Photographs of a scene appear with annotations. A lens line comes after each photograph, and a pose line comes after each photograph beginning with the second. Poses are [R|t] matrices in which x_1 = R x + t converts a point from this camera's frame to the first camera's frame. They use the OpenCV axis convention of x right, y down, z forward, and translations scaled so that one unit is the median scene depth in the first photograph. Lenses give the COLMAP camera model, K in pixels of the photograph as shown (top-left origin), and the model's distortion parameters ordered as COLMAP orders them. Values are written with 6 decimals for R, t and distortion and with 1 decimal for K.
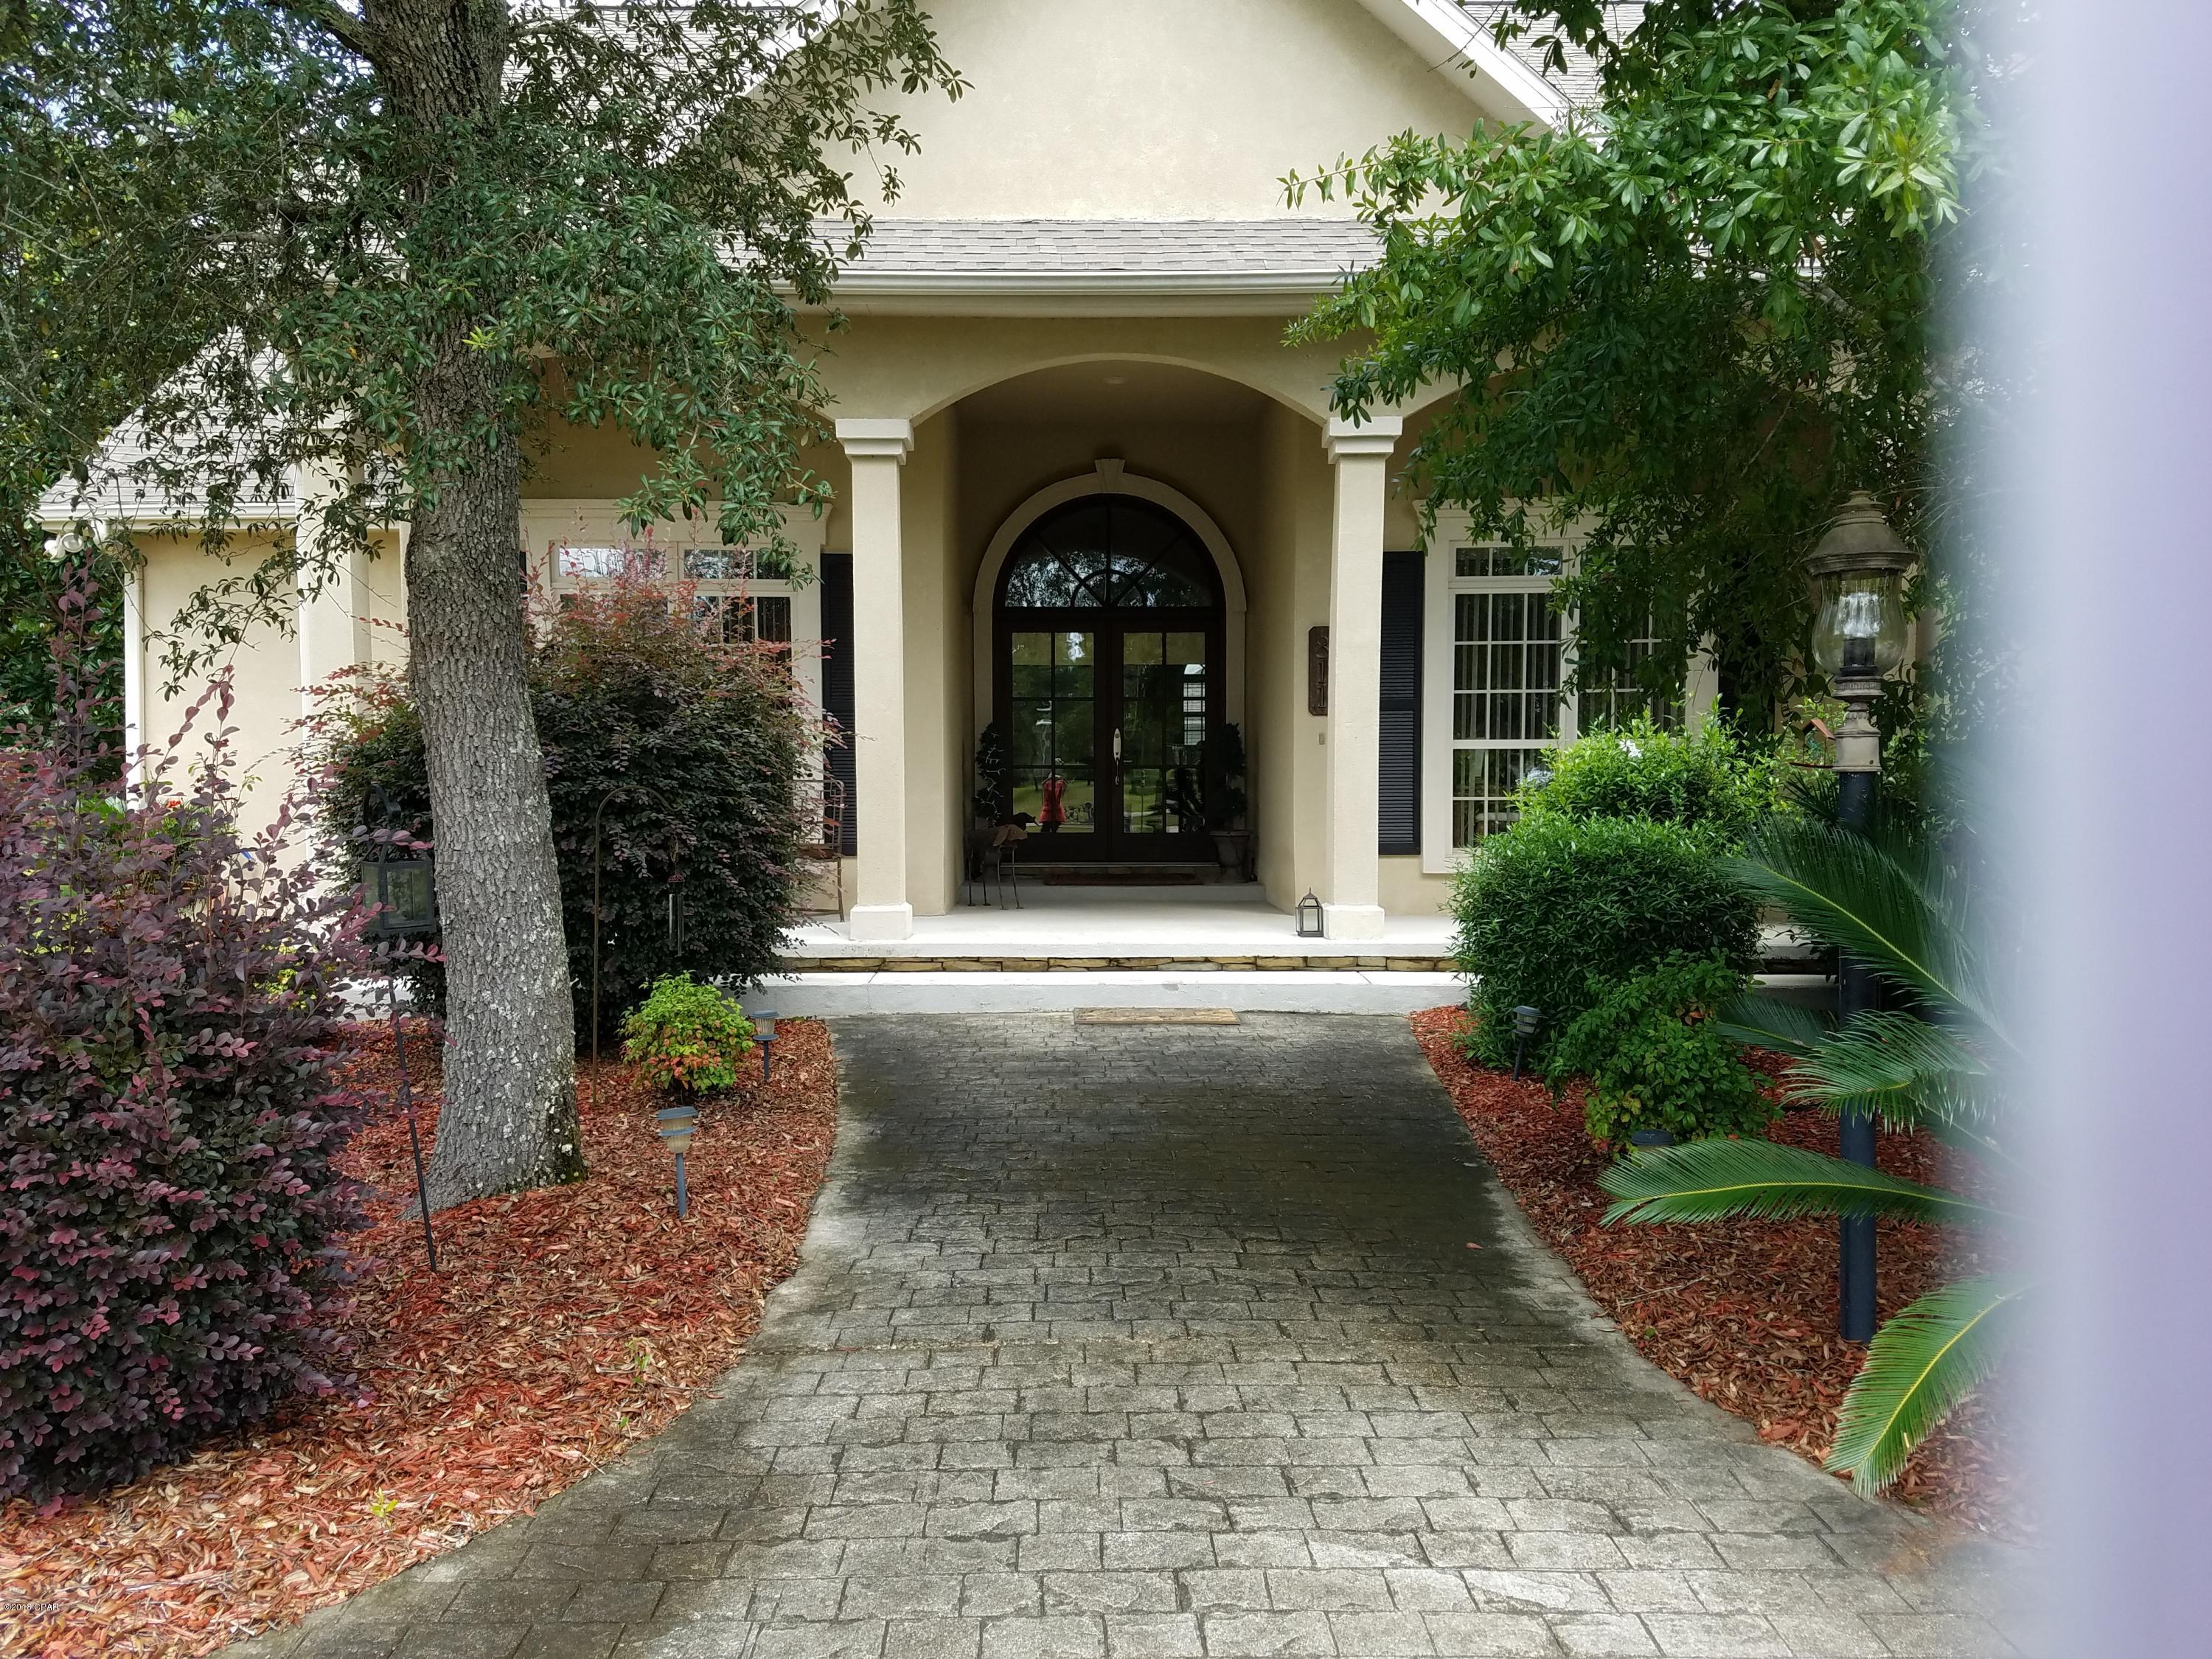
lens RADIAL K [[1669.6, 0, 1077.7], [0, 1669.6, 837.4], [0, 0, 1]] dist [0.240827, -0.403144]
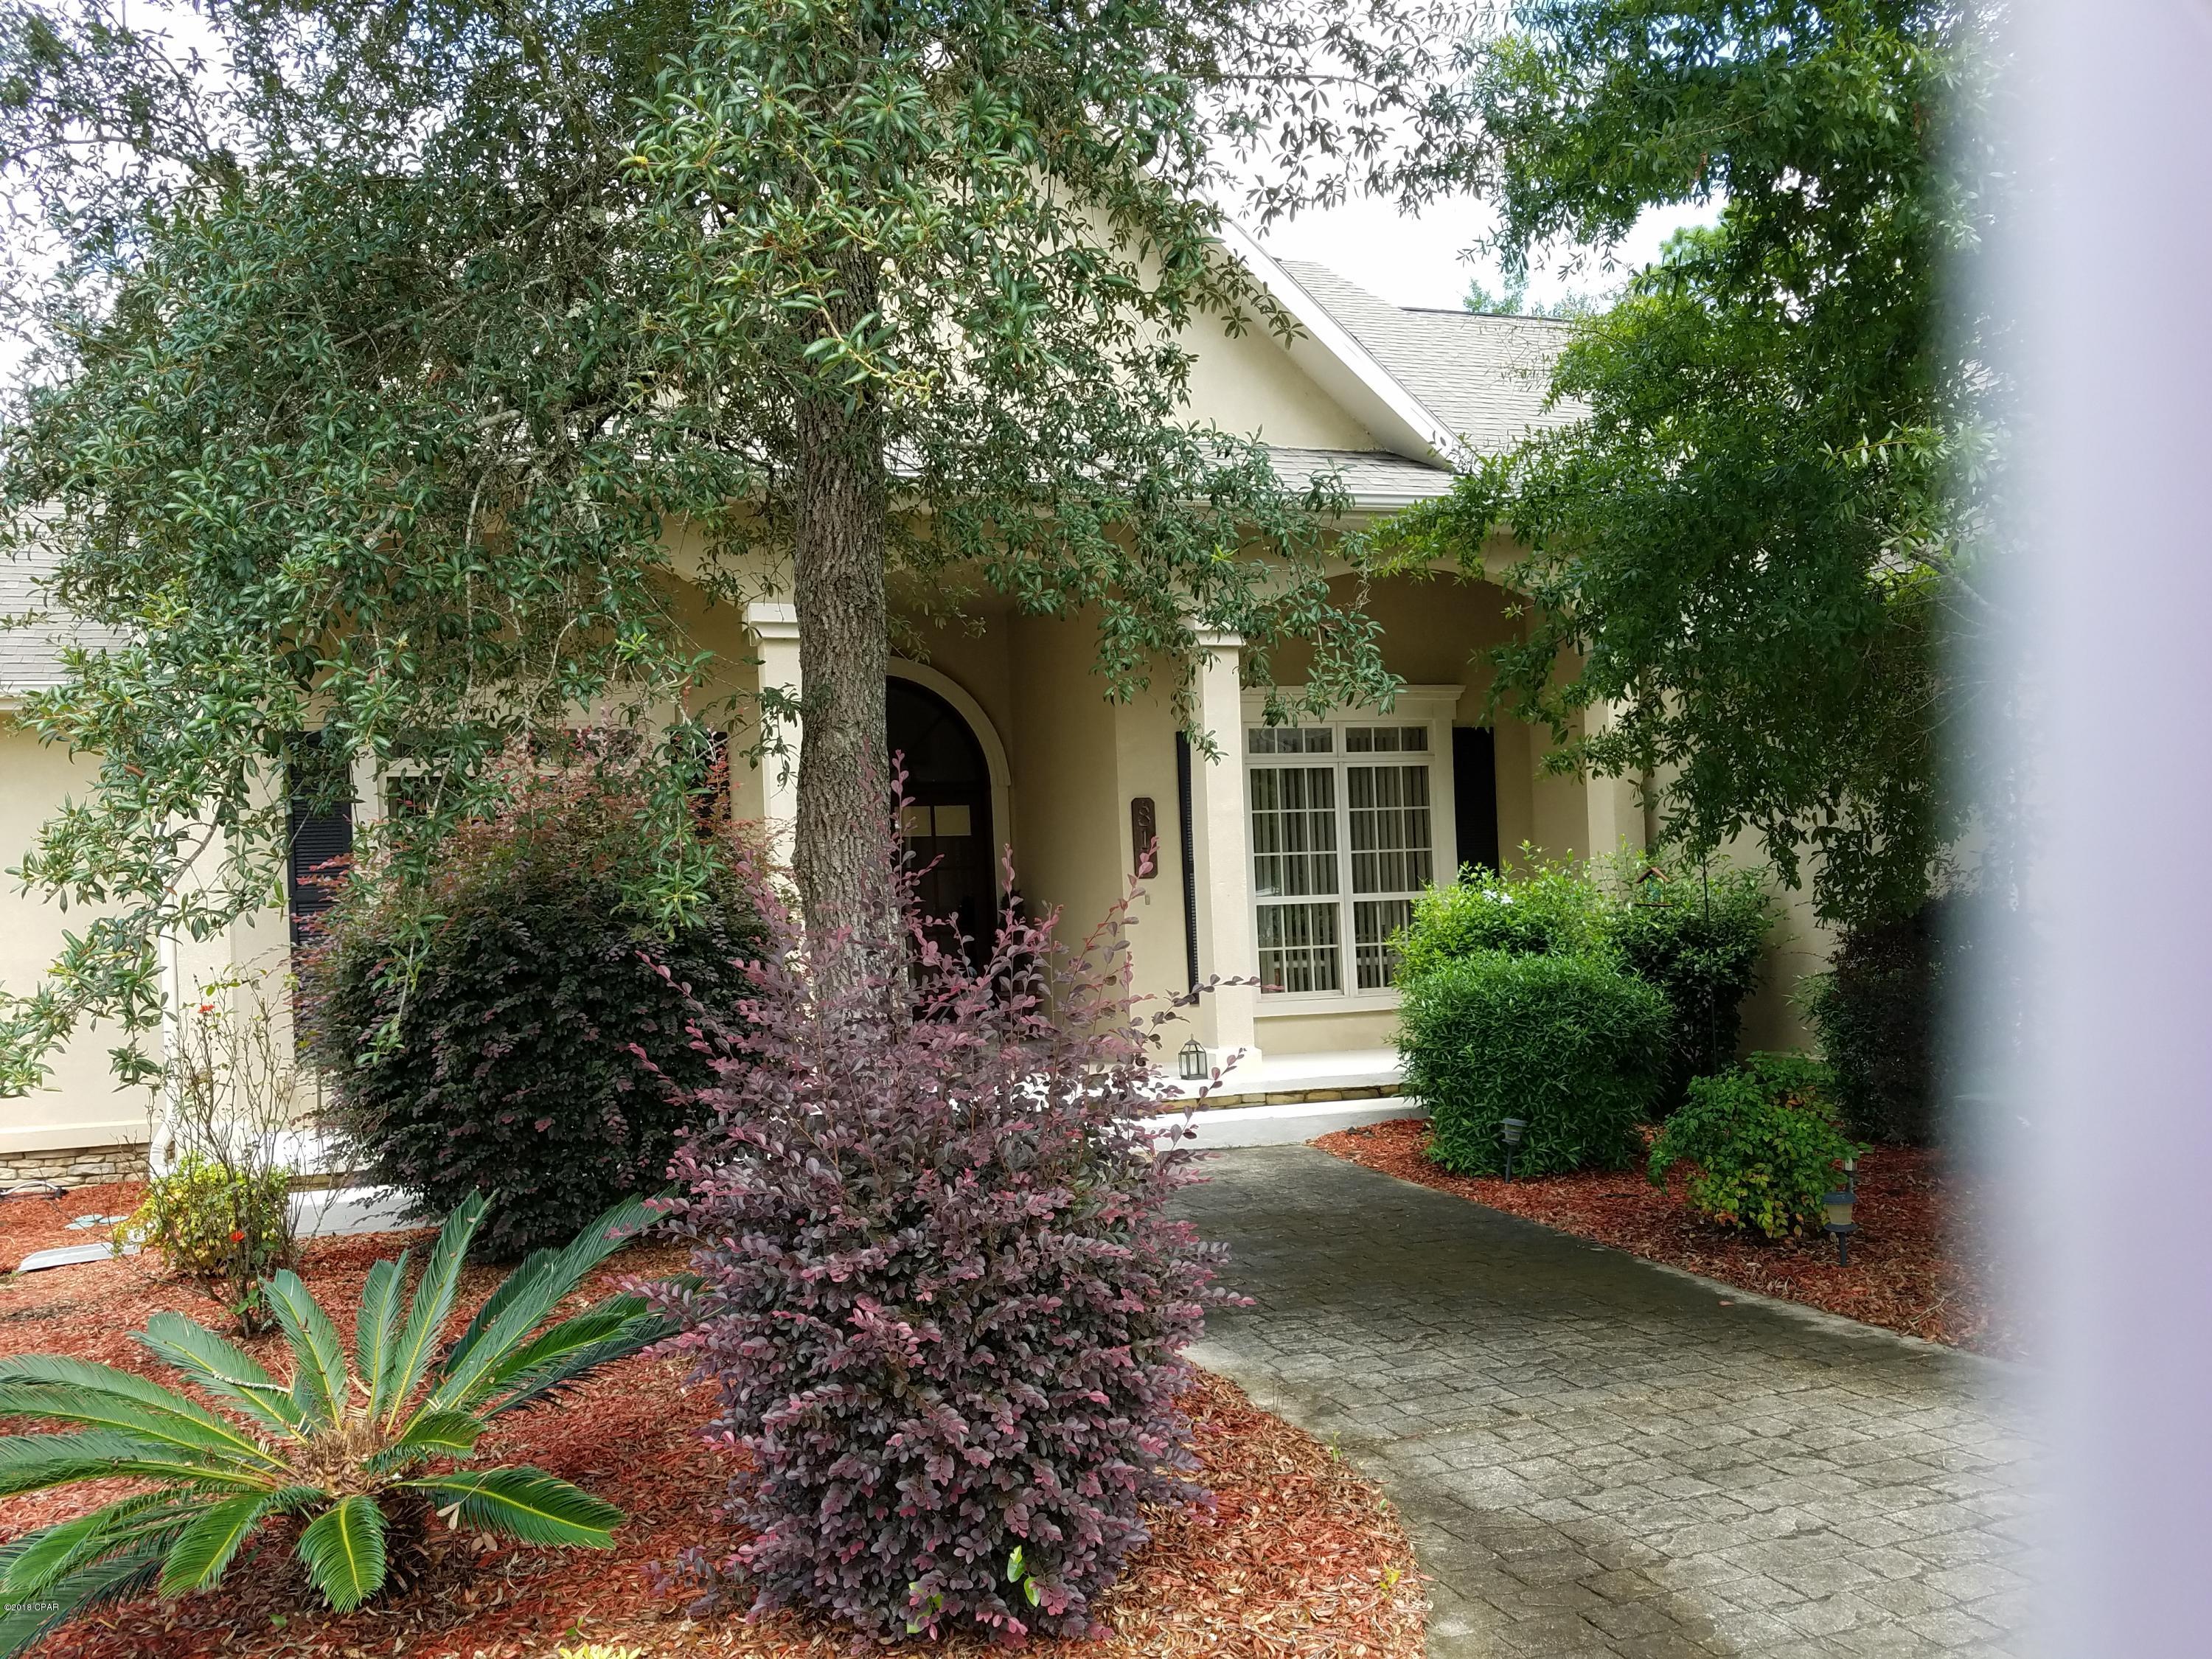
lens RADIAL K [[1637.9, 0, 1096.4], [0, 1637.9, 853.9], [0, 0, 1]] dist [0.039772, -0.115483]
pose [[0.955616, -0.022522, 0.293753, -0.545041], [0.049232, 0.995261, -0.083852, -0.001432], [-0.290473, 0.094593, 0.952196, -0.007356]]
